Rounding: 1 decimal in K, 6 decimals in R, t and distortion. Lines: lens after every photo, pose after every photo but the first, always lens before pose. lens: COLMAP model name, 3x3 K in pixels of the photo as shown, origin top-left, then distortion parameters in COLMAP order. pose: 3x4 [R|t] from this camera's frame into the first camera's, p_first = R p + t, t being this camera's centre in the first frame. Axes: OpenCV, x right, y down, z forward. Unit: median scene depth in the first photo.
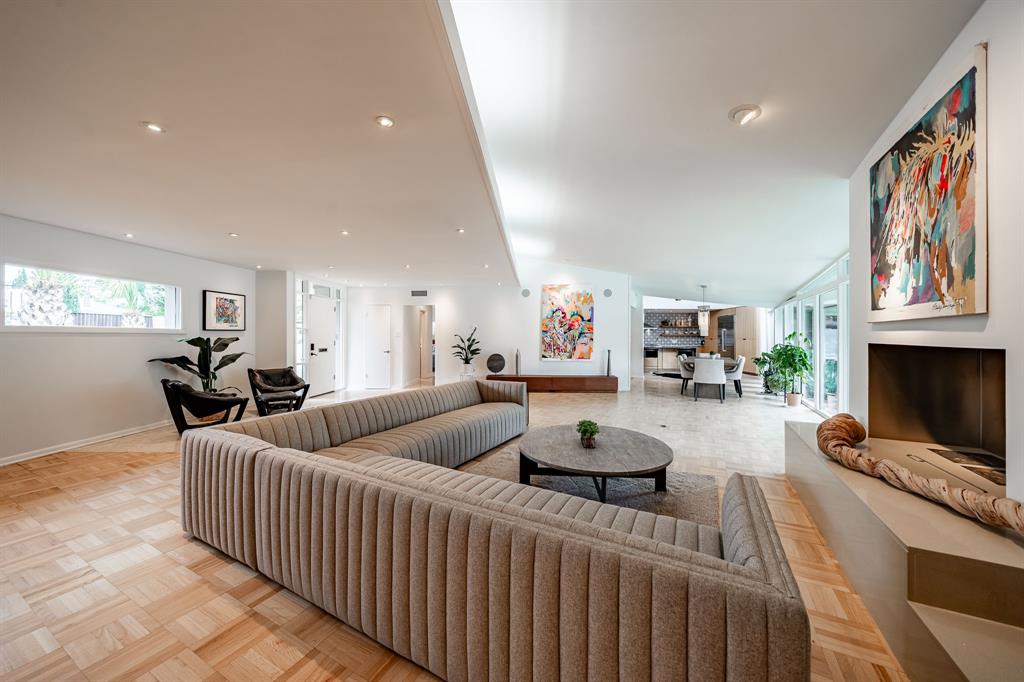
lens RADIAL K [[354.0, 0, 512.6], [0, 354.0, 337.9], [0, 0, 1]] dist [0.000088, 0.000010]
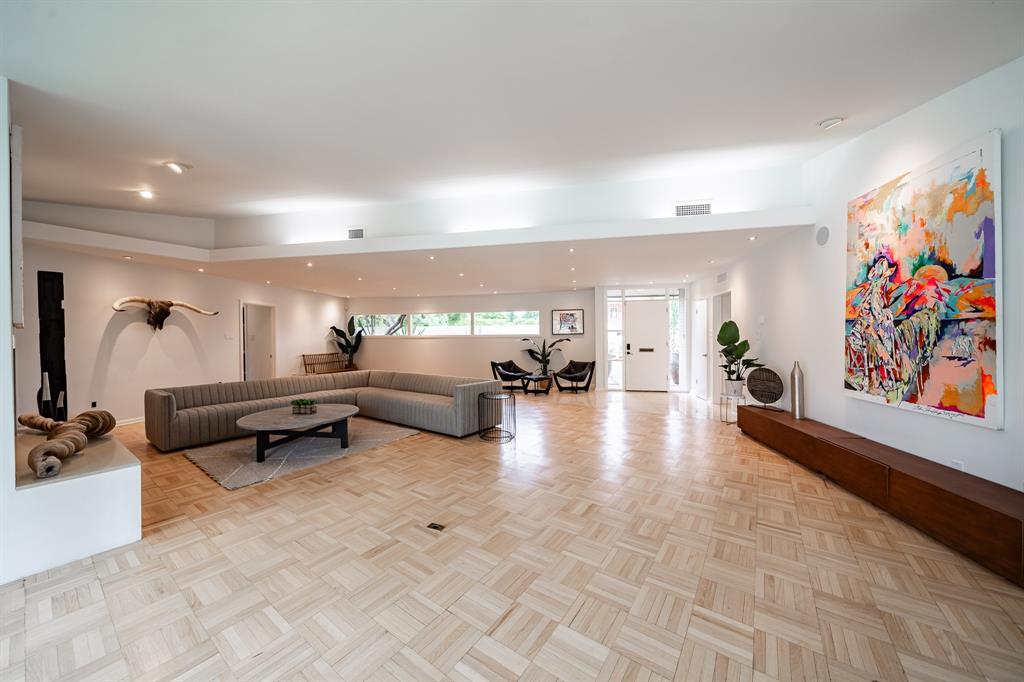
lens RADIAL K [[354.0, 0, 512.4], [0, 354.0, 340.6], [0, 0, 1]] dist [0.000088, 0.000010]
pose [[-0.137746, 0.004642, -0.990457, 0.530107], [0.003404, 0.999985, 0.004213, -0.000406], [0.990462, -0.002791, -0.137760, 0.686948]]
